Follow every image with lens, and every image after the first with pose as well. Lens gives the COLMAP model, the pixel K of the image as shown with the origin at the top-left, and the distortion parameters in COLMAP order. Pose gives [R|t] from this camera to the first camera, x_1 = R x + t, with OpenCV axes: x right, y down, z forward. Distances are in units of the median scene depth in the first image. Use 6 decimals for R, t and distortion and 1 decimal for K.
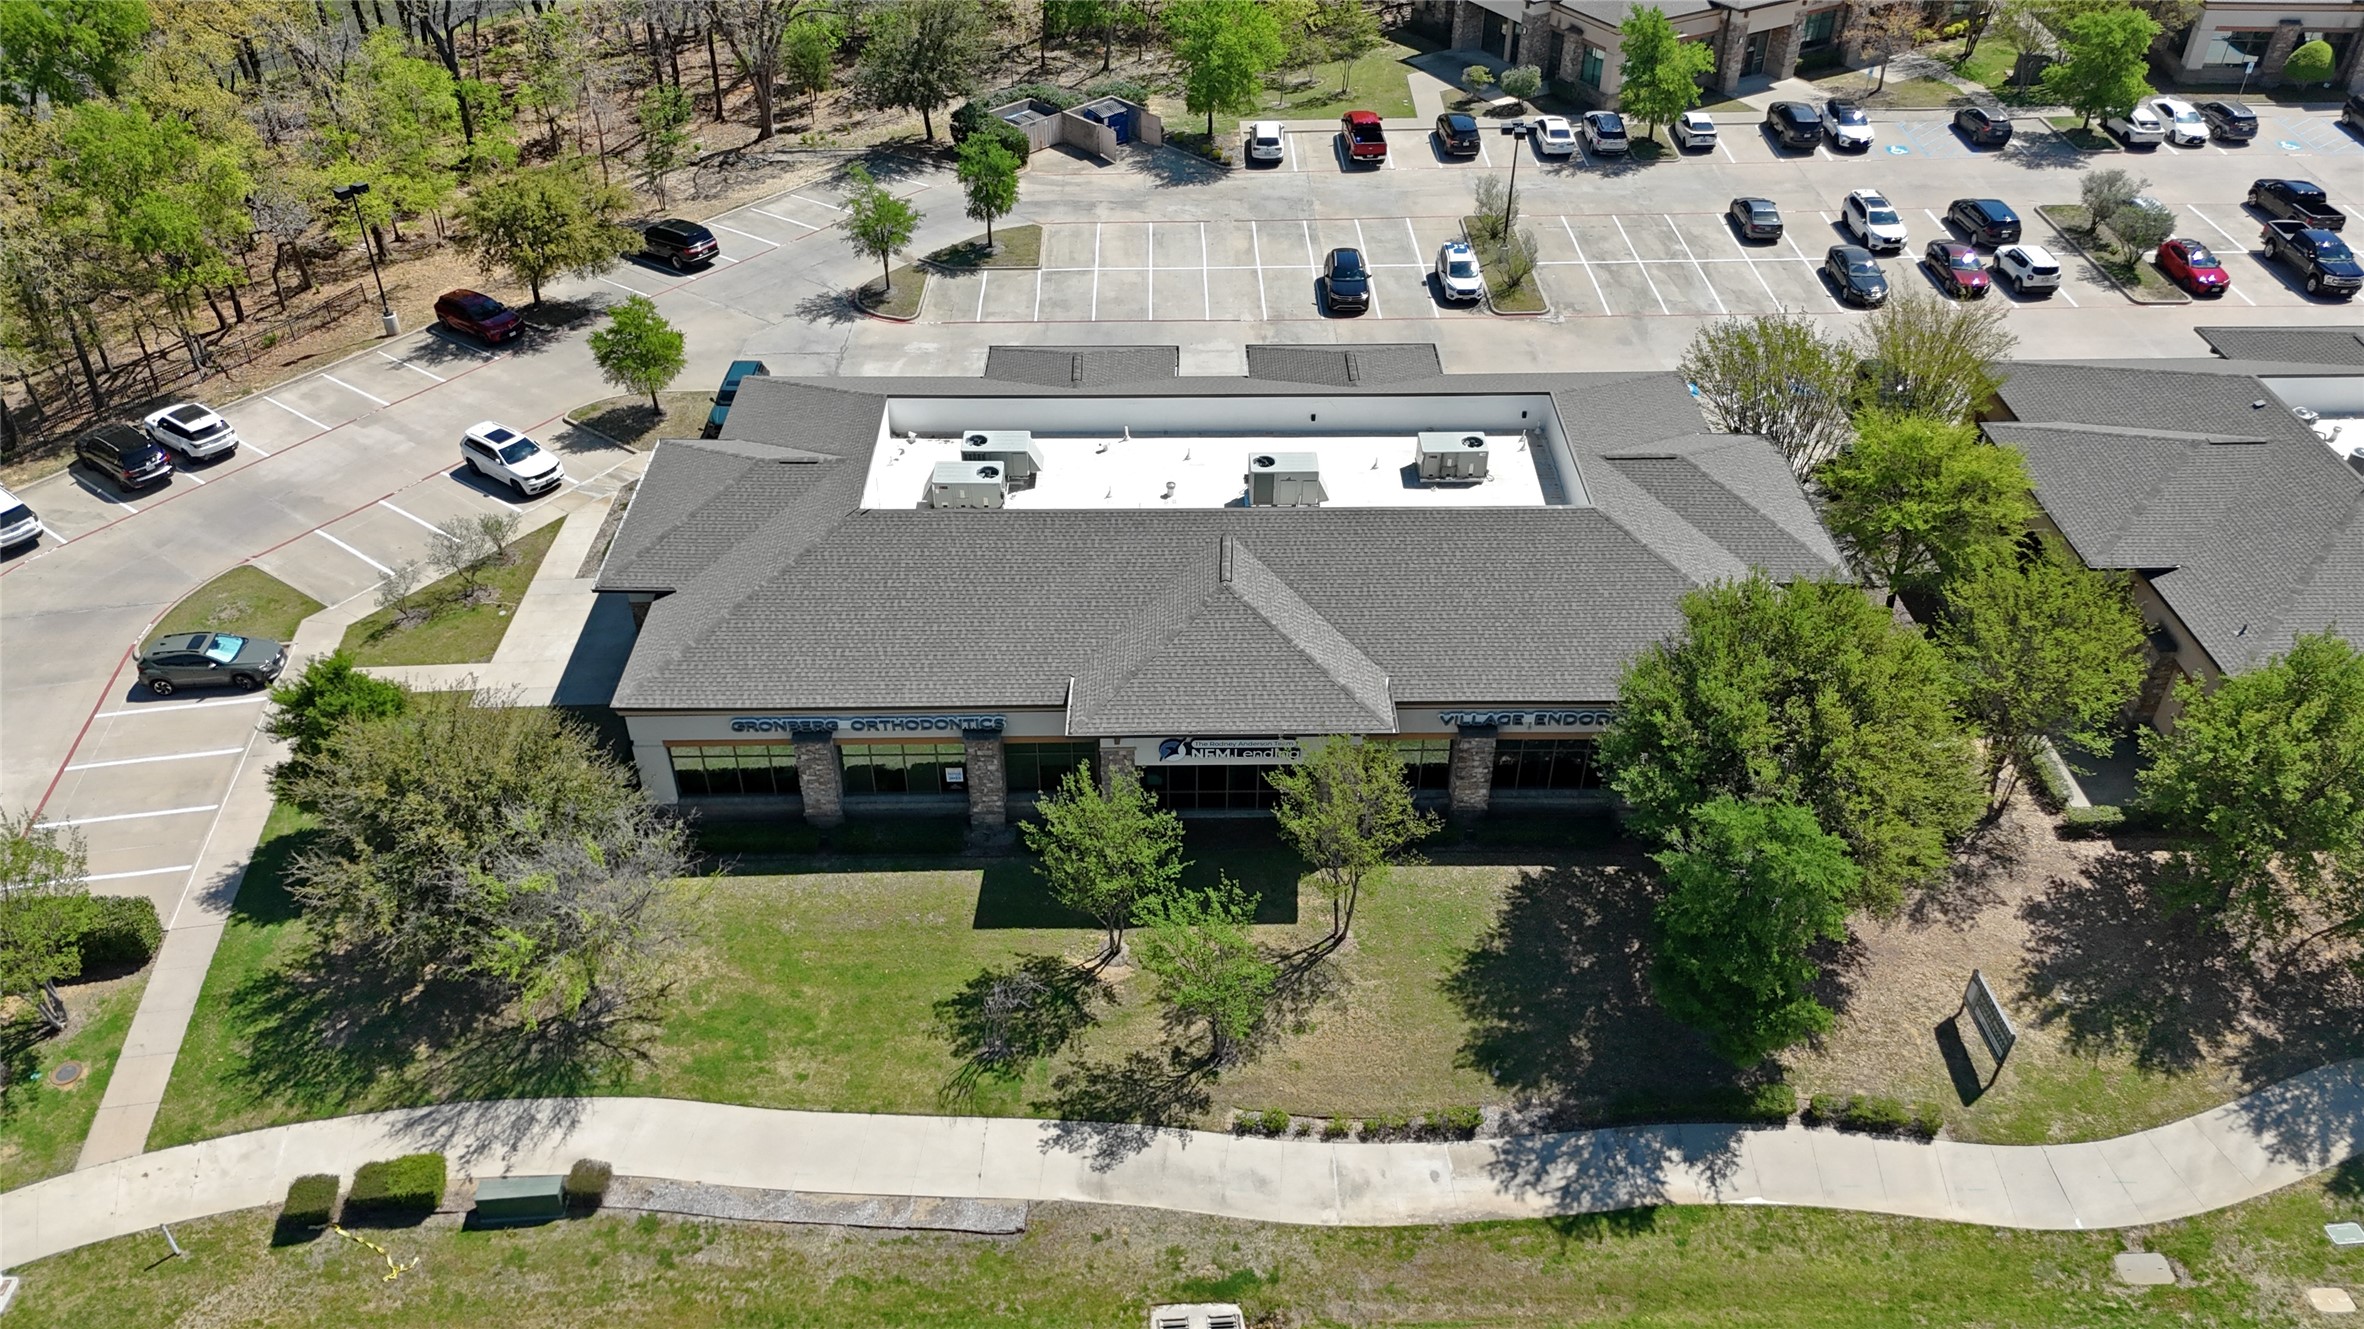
lens RADIAL K [[1730.2, 0, 1182.0], [0, 1730.2, 664.5], [0, 0, 1]] dist [0.071985, -0.055811]
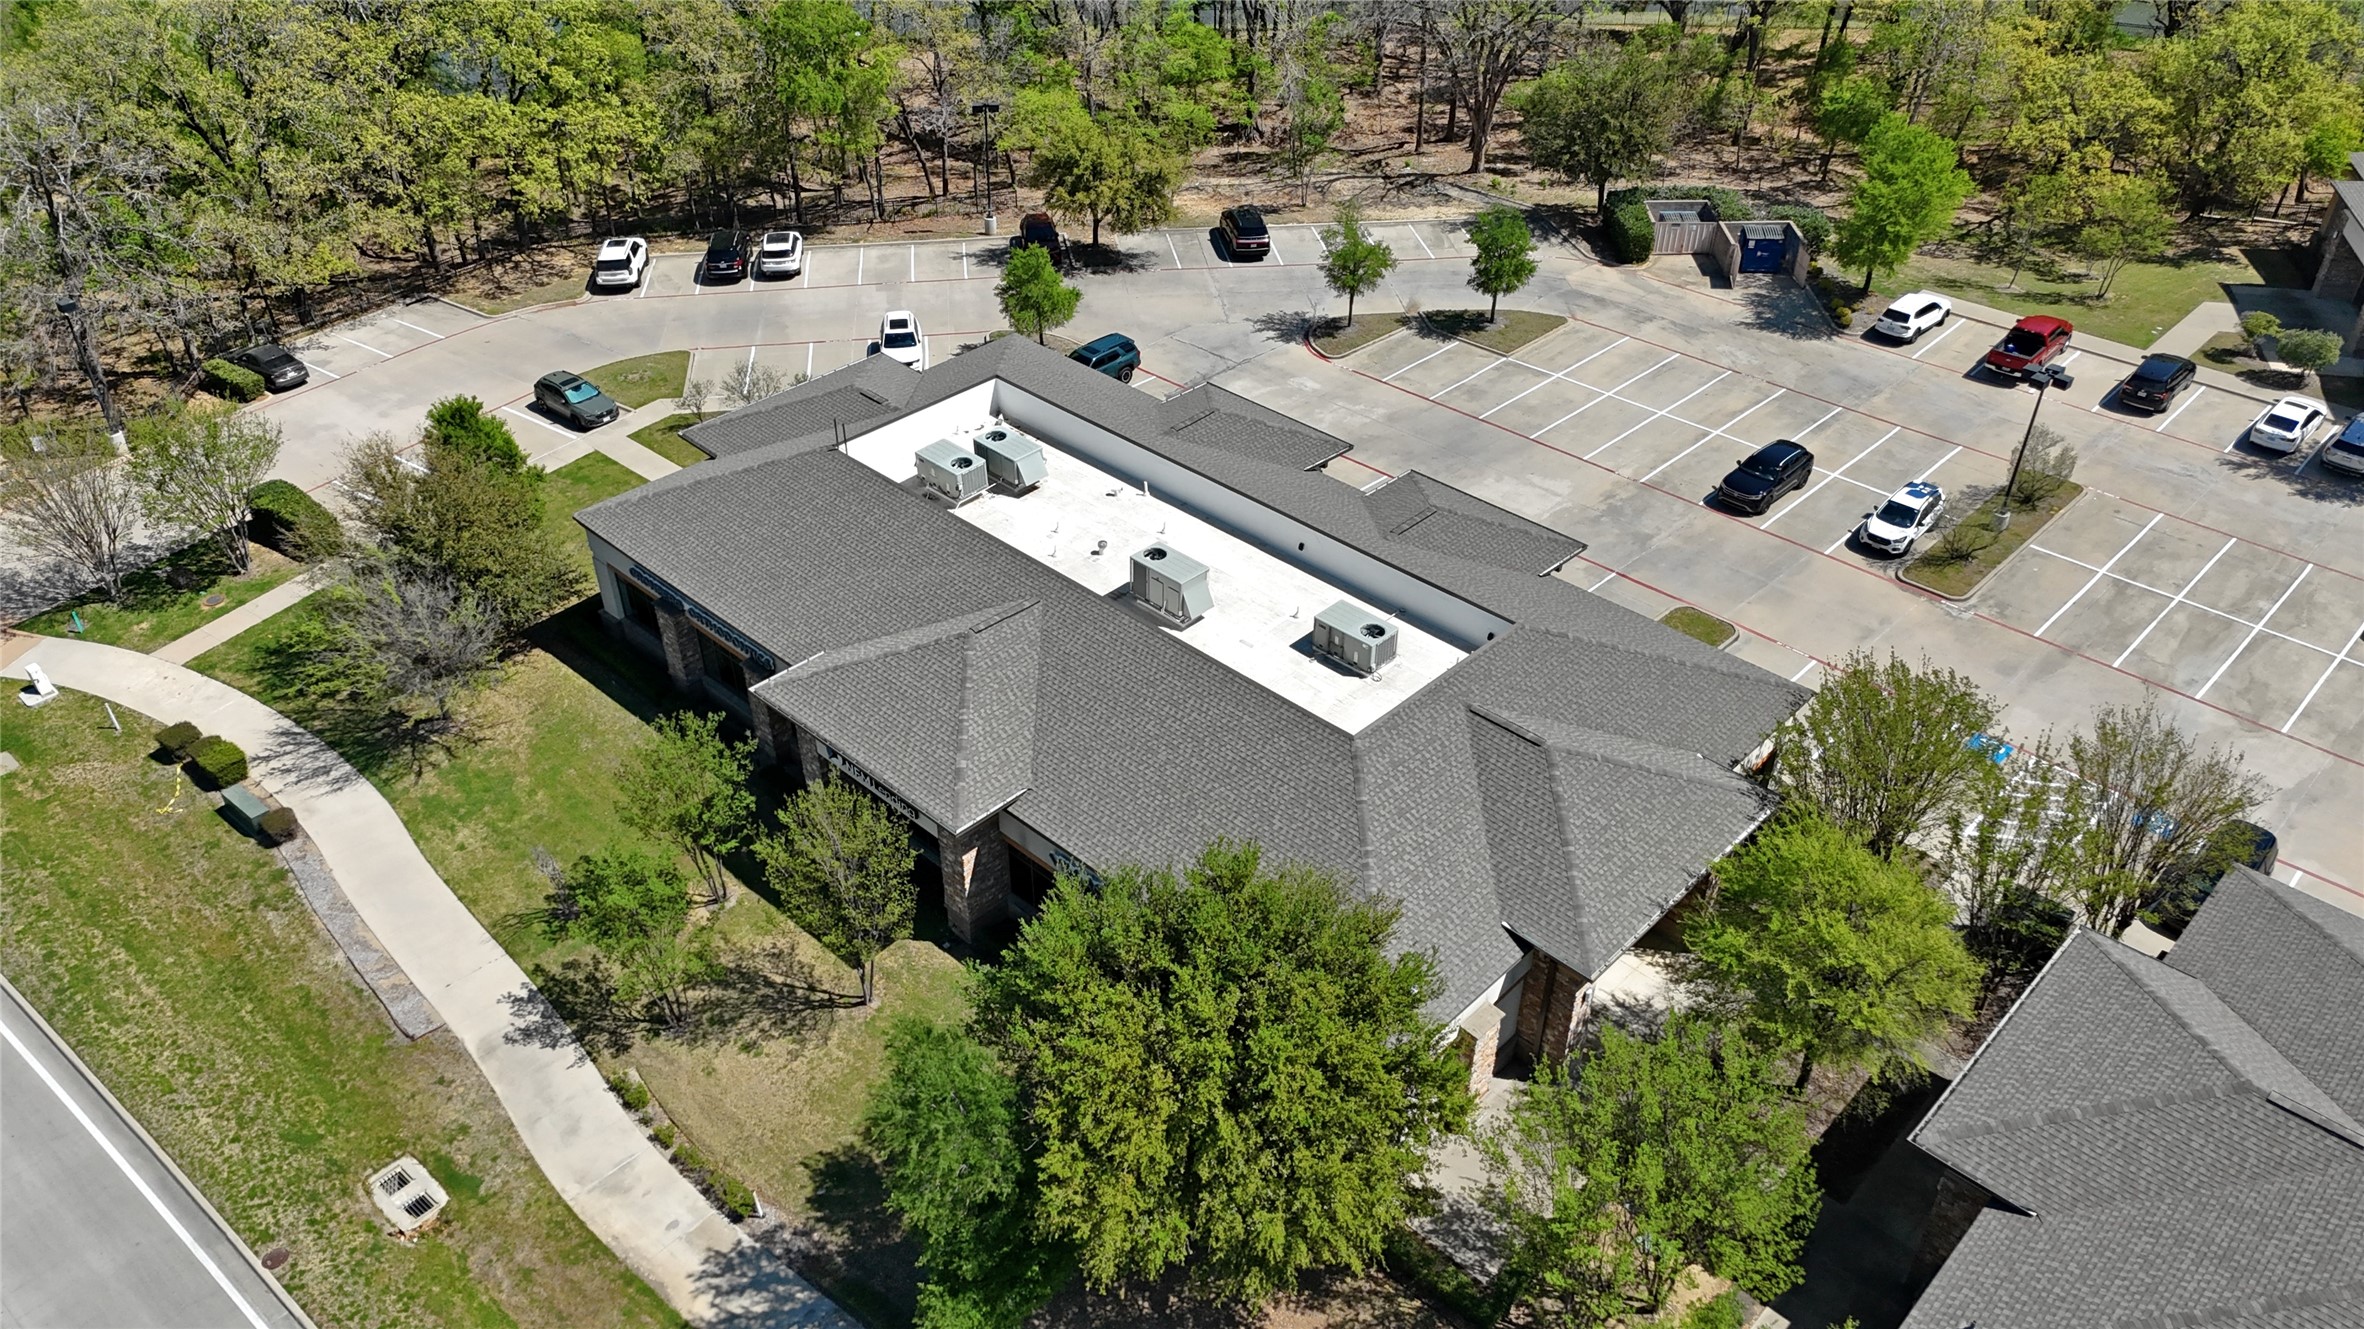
lens RADIAL K [[1730.2, 0, 1182.0], [0, 1730.2, 664.5], [0, 0, 1]] dist [0.071985, -0.055811]
pose [[0.713047, 0.411648, -0.567547, 0.602892], [-0.422530, 0.898279, 0.120678, -0.178212], [0.559492, 0.153757, 0.814449, 0.240612]]
